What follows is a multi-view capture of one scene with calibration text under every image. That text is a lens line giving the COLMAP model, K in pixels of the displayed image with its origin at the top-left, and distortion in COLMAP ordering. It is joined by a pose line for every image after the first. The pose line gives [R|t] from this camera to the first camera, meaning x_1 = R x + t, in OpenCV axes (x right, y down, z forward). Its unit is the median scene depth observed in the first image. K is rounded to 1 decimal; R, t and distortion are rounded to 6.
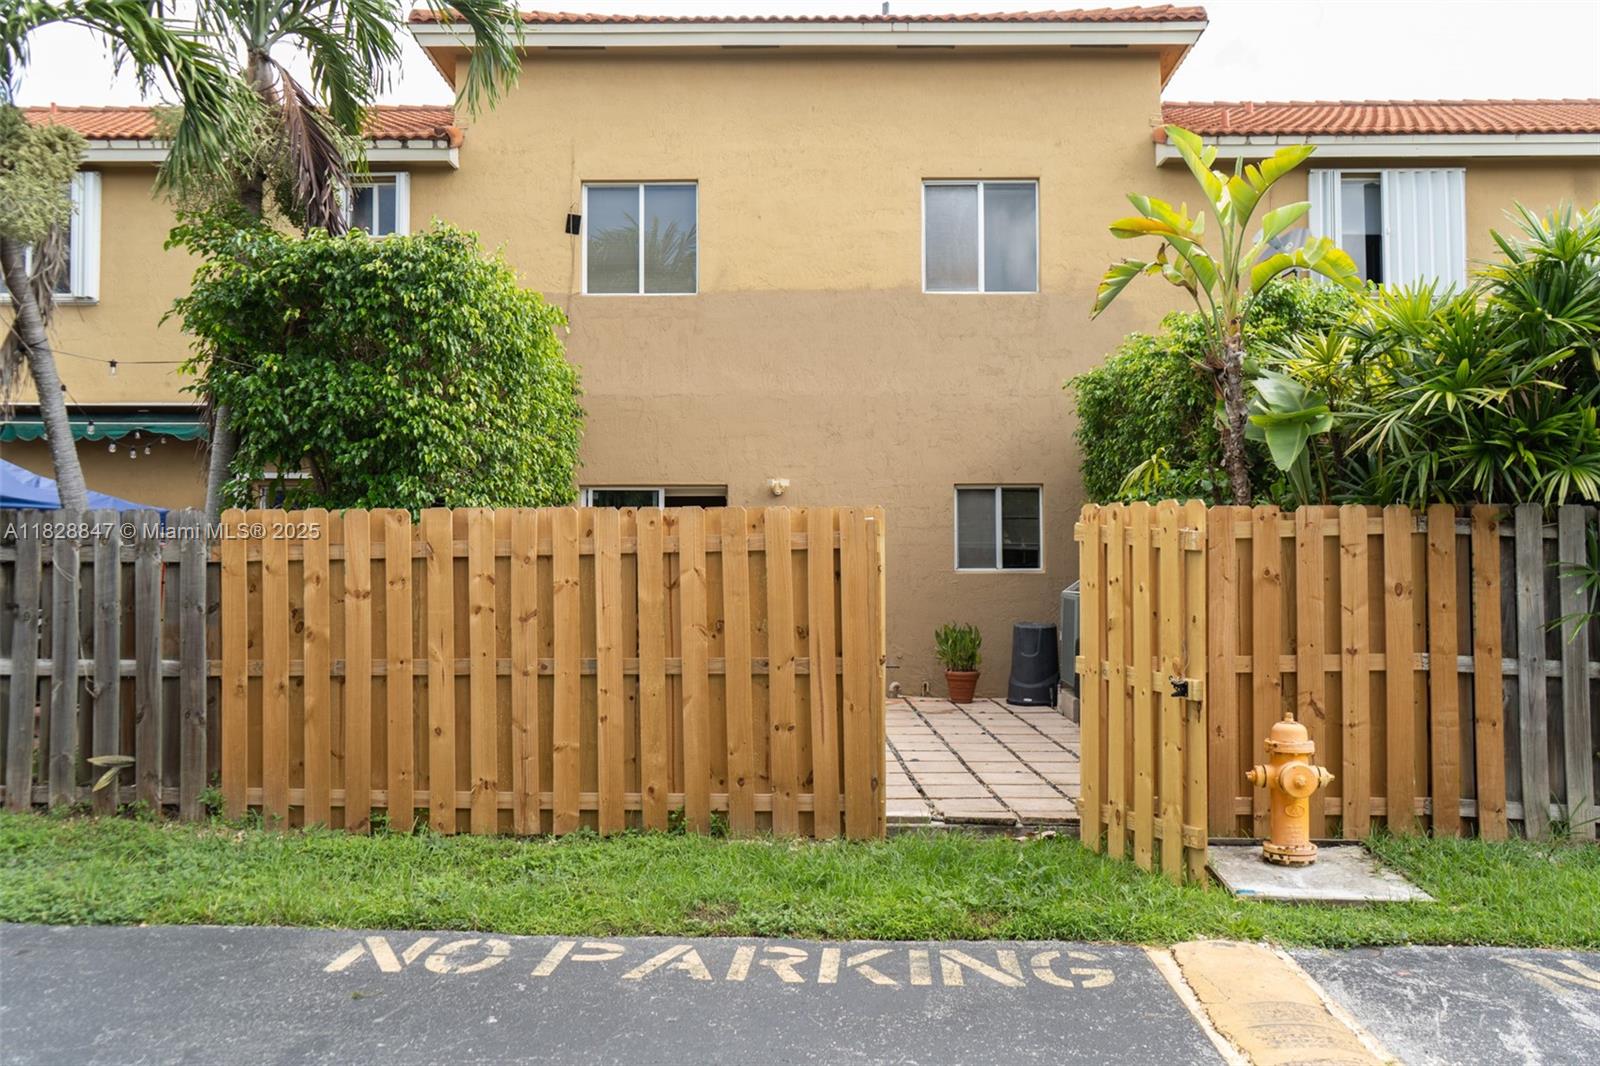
lens RADIAL K [[1280.8, 0, 800.0], [0, 1280.8, 533.0], [0, 0, 1]] dist [0.000457, 0.001982]
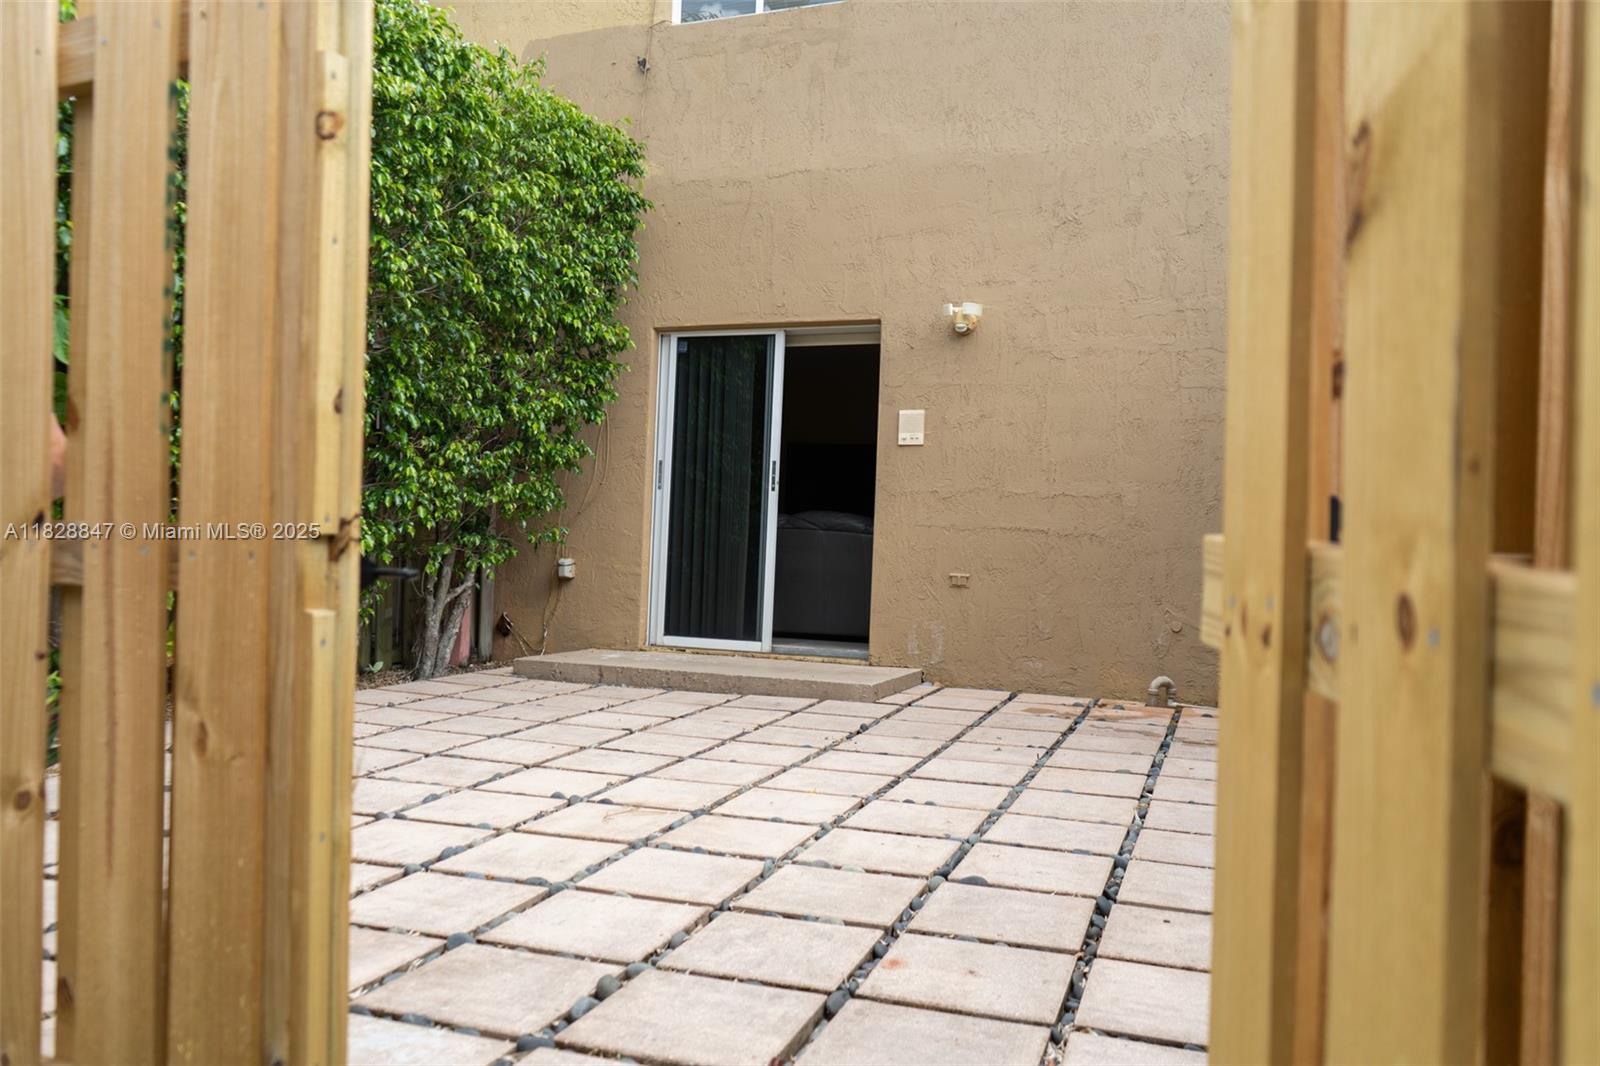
lens RADIAL K [[1280.8, 0, 800.0], [0, 1280.8, 533.0], [0, 0, 1]] dist [0.000457, 0.001982]
pose [[0.934451, 0.027115, -0.355057, 0.118604], [-0.022240, 0.999594, 0.017805, 0.049827], [0.355395, -0.008741, 0.934675, 0.441009]]
